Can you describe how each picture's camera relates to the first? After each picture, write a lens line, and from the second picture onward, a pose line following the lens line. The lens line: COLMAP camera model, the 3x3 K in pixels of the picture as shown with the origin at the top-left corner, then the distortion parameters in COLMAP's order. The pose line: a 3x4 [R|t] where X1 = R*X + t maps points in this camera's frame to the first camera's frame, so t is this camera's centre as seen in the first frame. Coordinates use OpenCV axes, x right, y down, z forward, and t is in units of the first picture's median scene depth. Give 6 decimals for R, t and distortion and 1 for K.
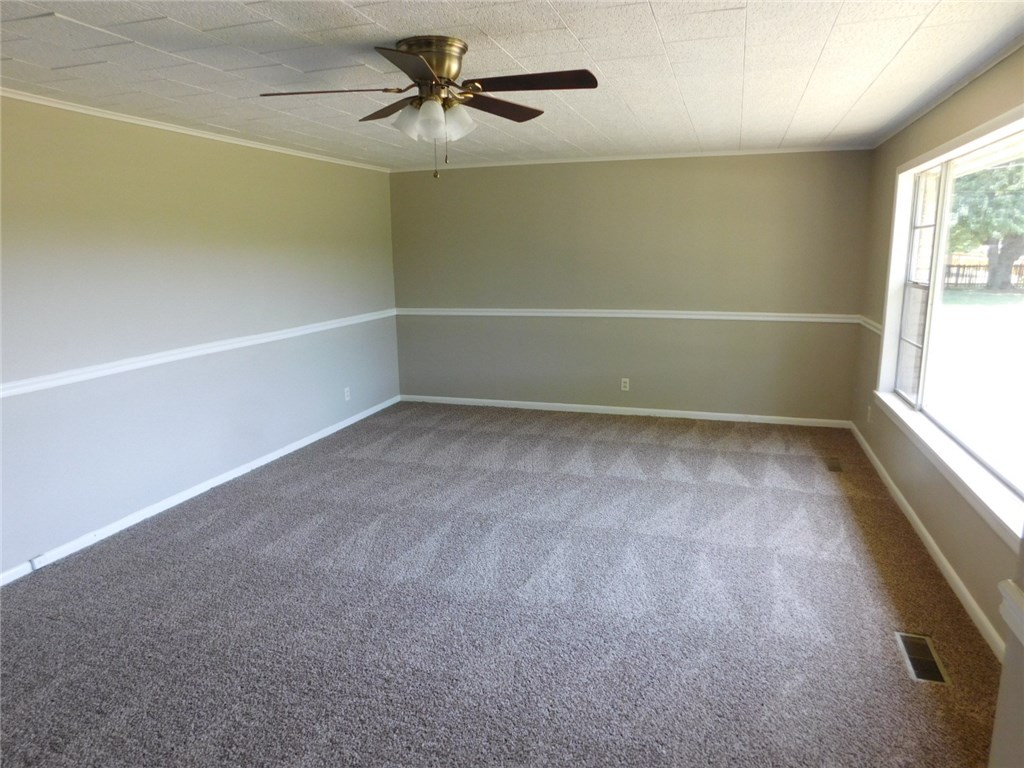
lens RADIAL K [[685.1, 0, 517.2], [0, 685.1, 379.7], [0, 0, 1]] dist [-0.070918, 0.061118]
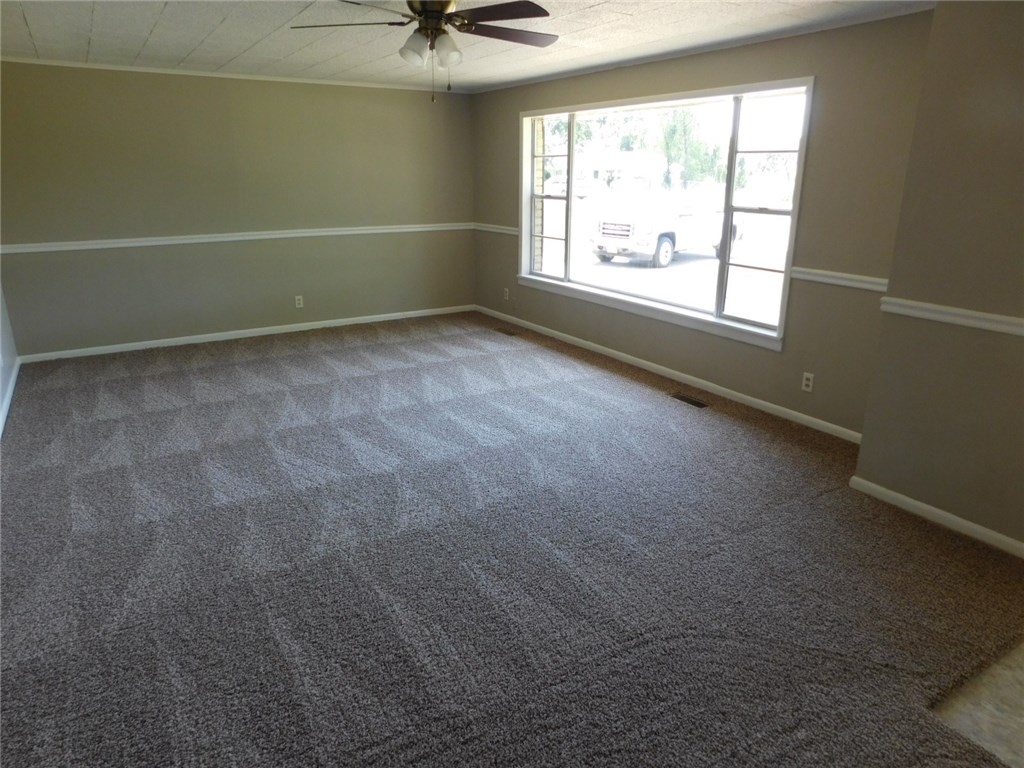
lens RADIAL K [[685.1, 0, 517.2], [0, 685.1, 379.7], [0, 0, 1]] dist [-0.070918, 0.061118]
pose [[0.646545, -0.209554, 0.733530, -0.576377], [0.130121, 0.977735, 0.164627, -0.005810], [-0.751697, -0.010991, 0.659417, 0.069544]]
